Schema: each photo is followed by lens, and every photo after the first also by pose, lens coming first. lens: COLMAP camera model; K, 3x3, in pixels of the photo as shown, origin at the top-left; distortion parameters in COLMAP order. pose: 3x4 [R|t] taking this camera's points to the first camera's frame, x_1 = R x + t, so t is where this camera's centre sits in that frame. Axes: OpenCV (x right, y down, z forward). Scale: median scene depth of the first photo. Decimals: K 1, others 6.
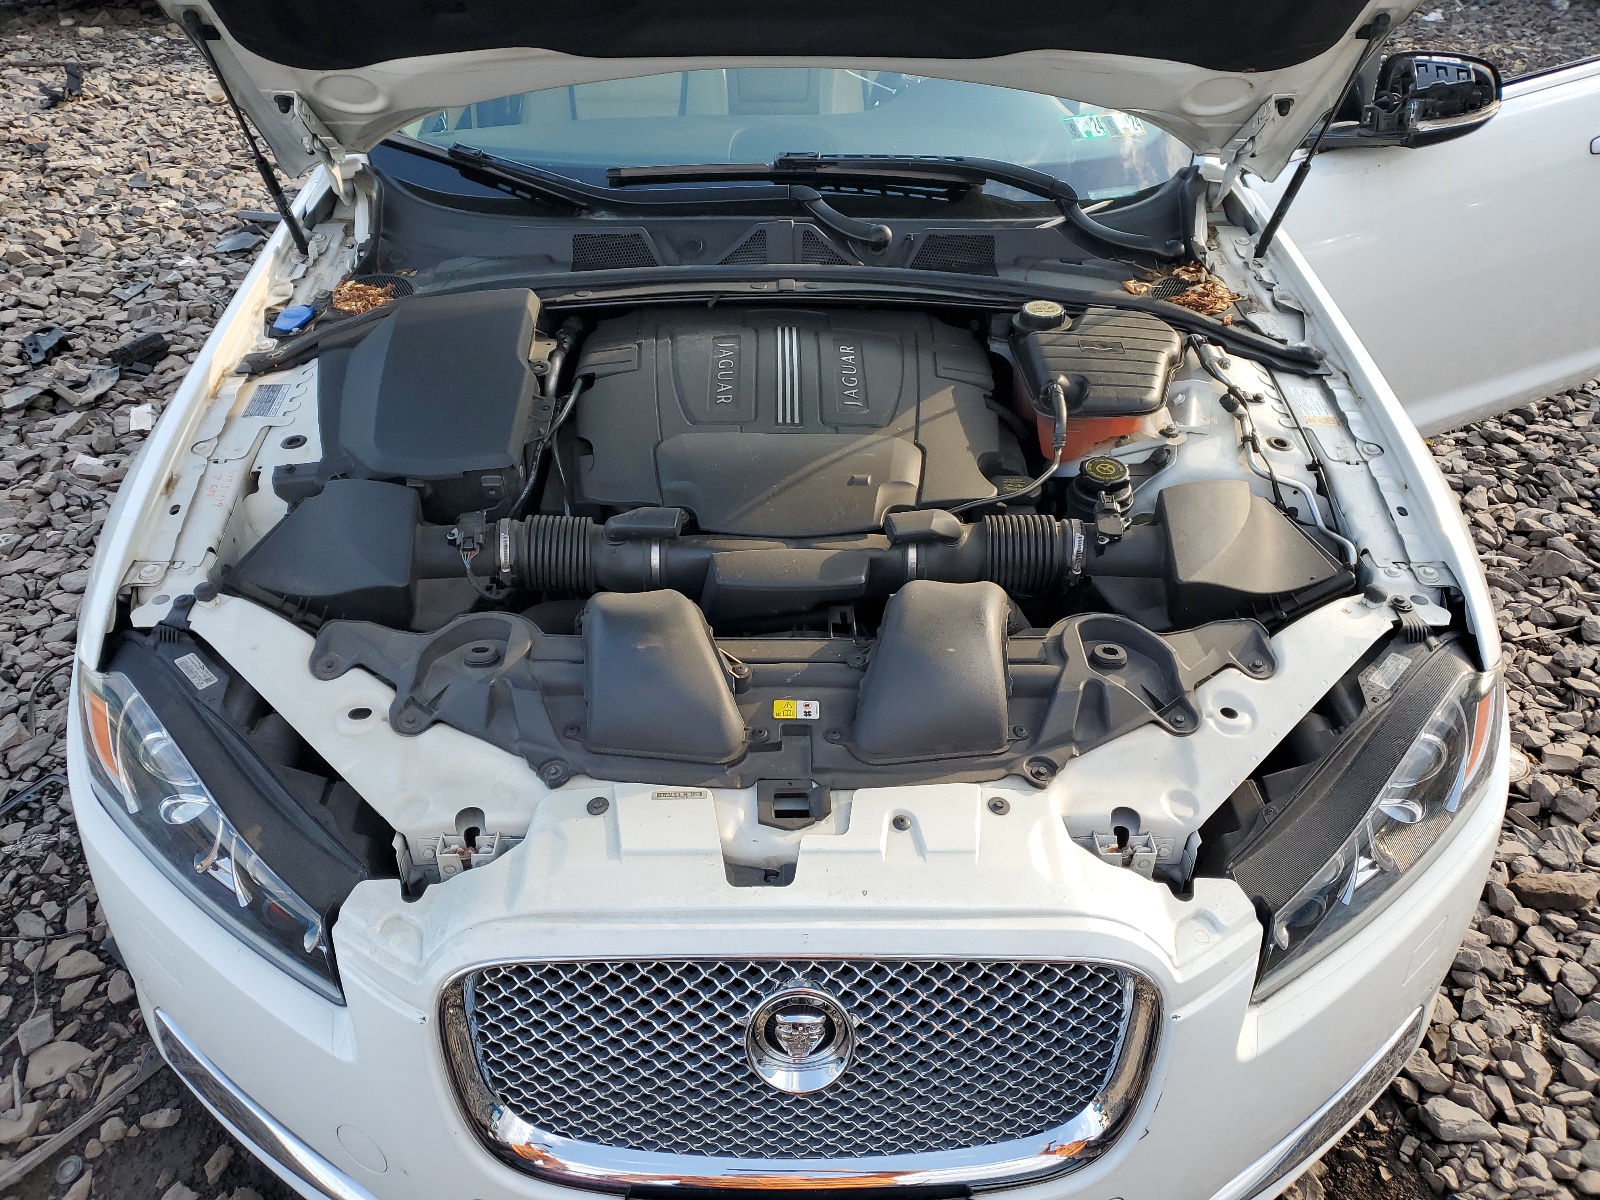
lens RADIAL K [[1230.1, 0, 791.6], [0, 1230.1, 596.1], [0, 0, 1]] dist [0.034517, -0.006012]
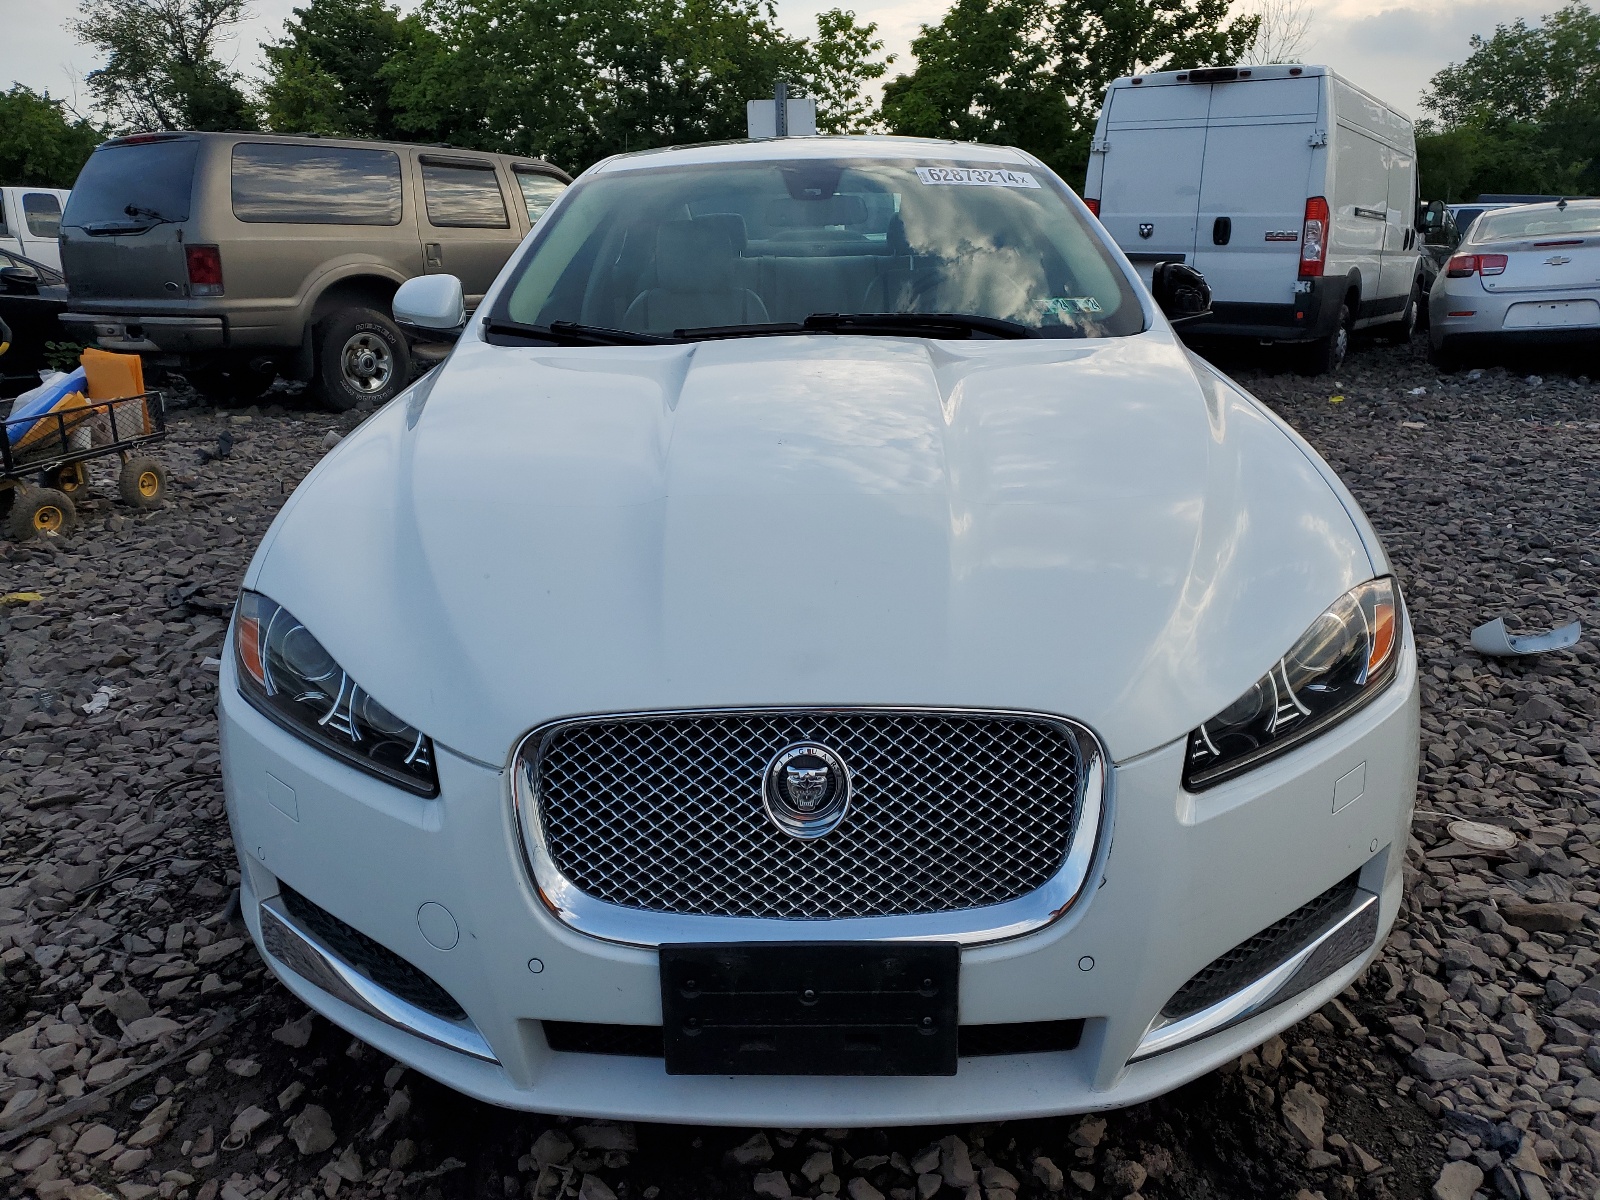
lens RADIAL K [[1230.1, 0, 805.9], [0, 1230.1, 605.3], [0, 0, 1]] dist [0.034517, -0.006012]
pose [[0.999157, -0.017989, -0.036905, 0.030406], [0.005734, 0.951230, -0.308429, 0.316194], [0.040653, 0.307958, 0.950531, -0.118329]]
